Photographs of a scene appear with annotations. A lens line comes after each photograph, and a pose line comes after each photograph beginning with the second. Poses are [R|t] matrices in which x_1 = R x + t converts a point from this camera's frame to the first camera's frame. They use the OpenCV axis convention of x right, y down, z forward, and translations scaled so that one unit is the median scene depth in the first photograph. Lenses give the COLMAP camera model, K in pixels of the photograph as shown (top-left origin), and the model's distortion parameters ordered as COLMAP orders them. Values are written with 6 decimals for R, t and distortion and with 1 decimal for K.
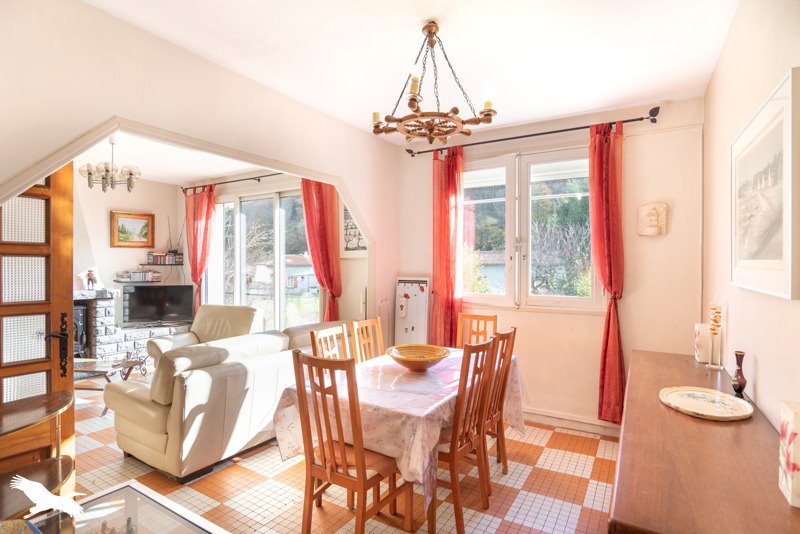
lens RADIAL K [[416.7, 0, 400.0], [0, 416.7, 267.0], [0, 0, 1]] dist [-0.062967, 0.044541]
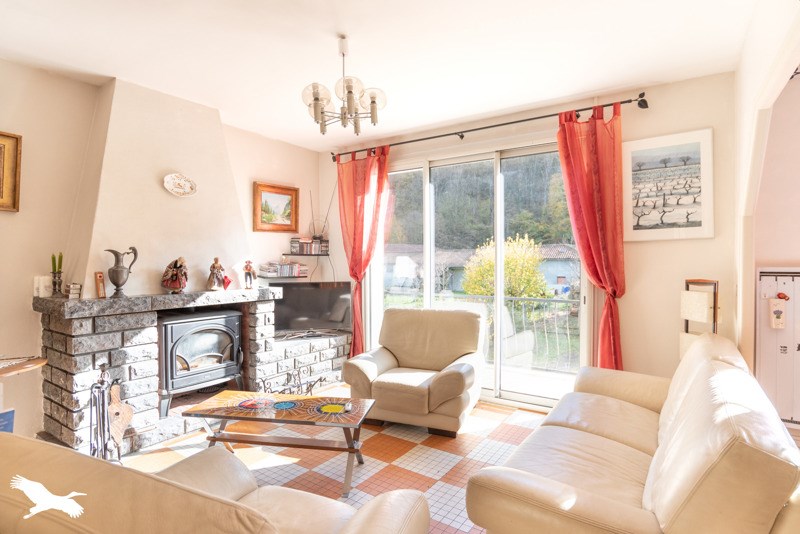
lens RADIAL K [[416.7, 0, 400.0], [0, 416.7, 267.0], [0, 0, 1]] dist [-0.062967, 0.044541]
pose [[0.998935, -0.004104, -0.045948, -0.403291], [0.004529, 0.999948, 0.009145, 0.011620], [0.045908, -0.009344, 0.998902, 0.255152]]
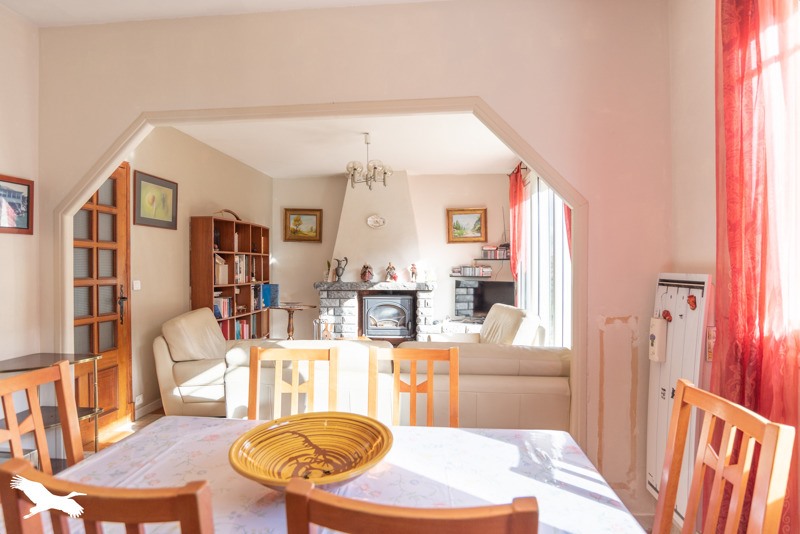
lens RADIAL K [[416.7, 0, 400.0], [0, 416.7, 267.0], [0, 0, 1]] dist [-0.062967, 0.044541]
pose [[0.440380, 0.000393, -0.897811, 0.207245], [-0.003283, 0.999994, -0.001173, 0.014596], [0.897805, 0.003464, 0.440379, 0.409469]]
